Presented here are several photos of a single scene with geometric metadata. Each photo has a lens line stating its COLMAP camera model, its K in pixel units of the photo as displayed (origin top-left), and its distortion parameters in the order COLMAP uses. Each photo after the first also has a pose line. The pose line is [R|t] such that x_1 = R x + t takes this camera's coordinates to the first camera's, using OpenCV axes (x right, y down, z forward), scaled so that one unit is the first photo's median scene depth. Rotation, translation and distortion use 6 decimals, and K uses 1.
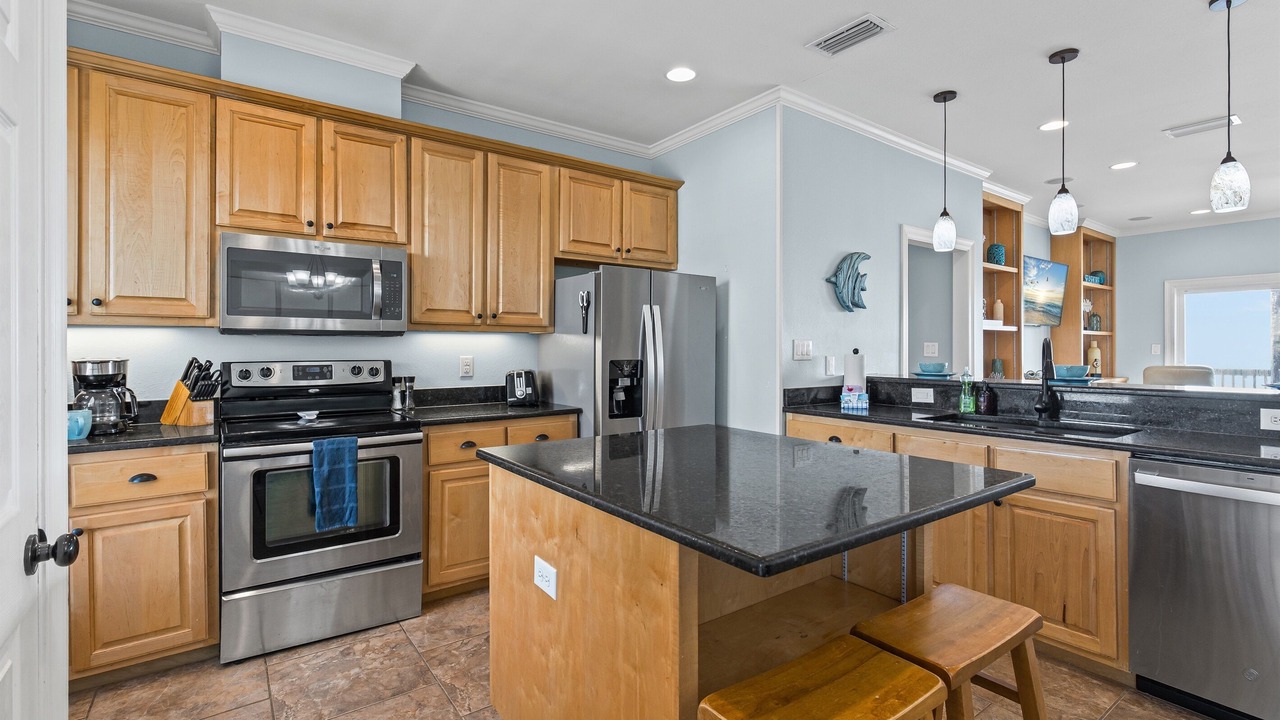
lens RADIAL K [[571.6, 0, 639.1], [0, 571.6, 350.8], [0, 0, 1]] dist [-0.004144, -0.001320]
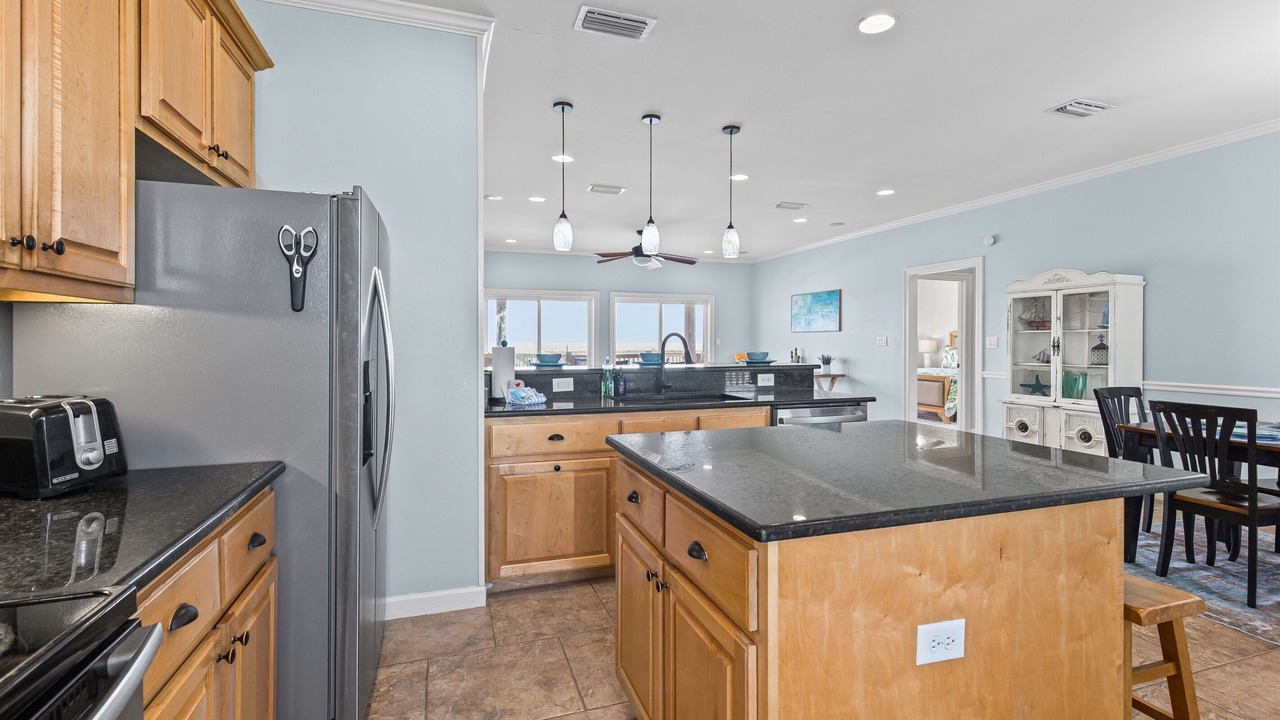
lens RADIAL K [[571.6, 0, 643.8], [0, 571.6, 349.9], [0, 0, 1]] dist [-0.004144, -0.001320]
pose [[0.298993, -0.015582, 0.954128, -0.459950], [0.003414, 0.999878, 0.015260, -0.001538], [-0.954249, -0.001305, 0.299010, 0.531151]]
